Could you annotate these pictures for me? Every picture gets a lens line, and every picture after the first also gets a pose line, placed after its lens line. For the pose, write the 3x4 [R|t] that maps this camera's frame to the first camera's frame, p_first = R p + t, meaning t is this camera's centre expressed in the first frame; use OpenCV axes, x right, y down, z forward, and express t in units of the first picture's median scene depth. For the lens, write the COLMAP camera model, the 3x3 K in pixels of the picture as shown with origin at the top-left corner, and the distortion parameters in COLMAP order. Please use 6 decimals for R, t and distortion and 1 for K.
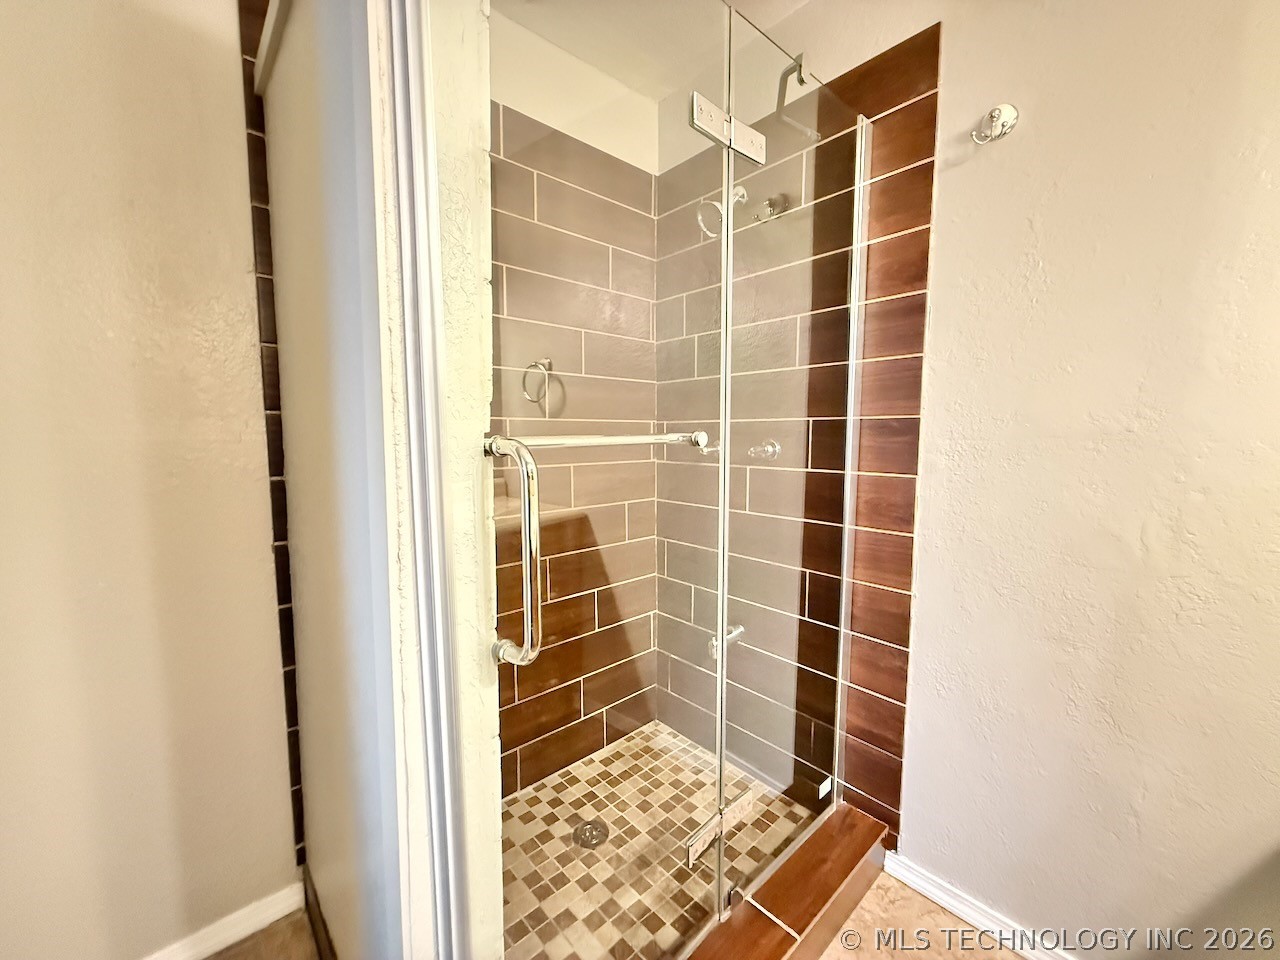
lens RADIAL K [[509.3, 0, 638.3], [0, 509.3, 480.6], [0, 0, 1]] dist [0.000696, 0.000111]
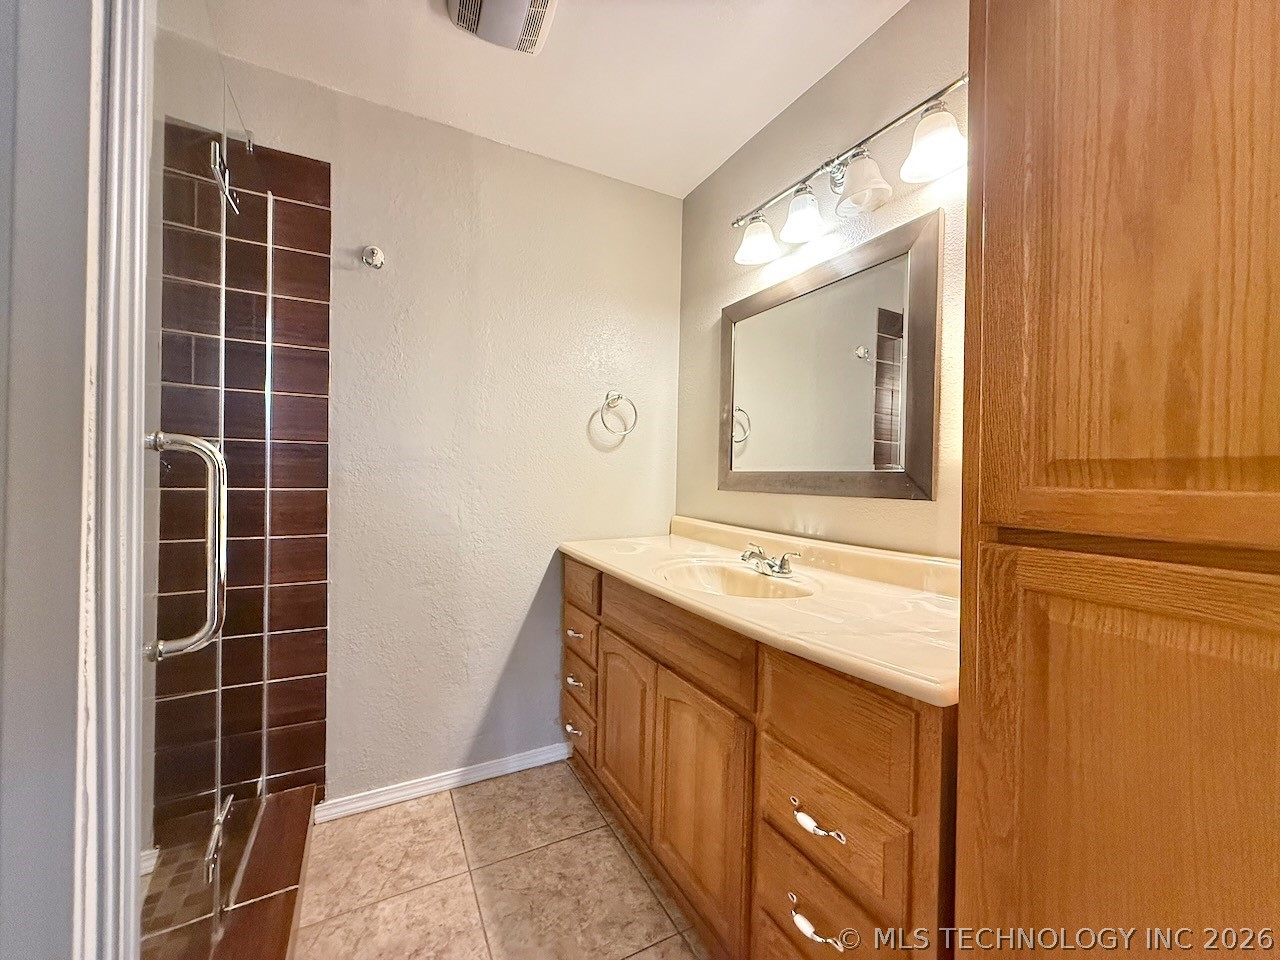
lens RADIAL K [[509.3, 0, 638.8], [0, 509.3, 477.9], [0, 0, 1]] dist [0.000696, 0.000111]
pose [[0.239999, -0.000679, 0.970773, -0.511309], [0.078824, 0.996711, -0.018790, 0.048724], [-0.967568, 0.081030, 0.239264, -0.078500]]
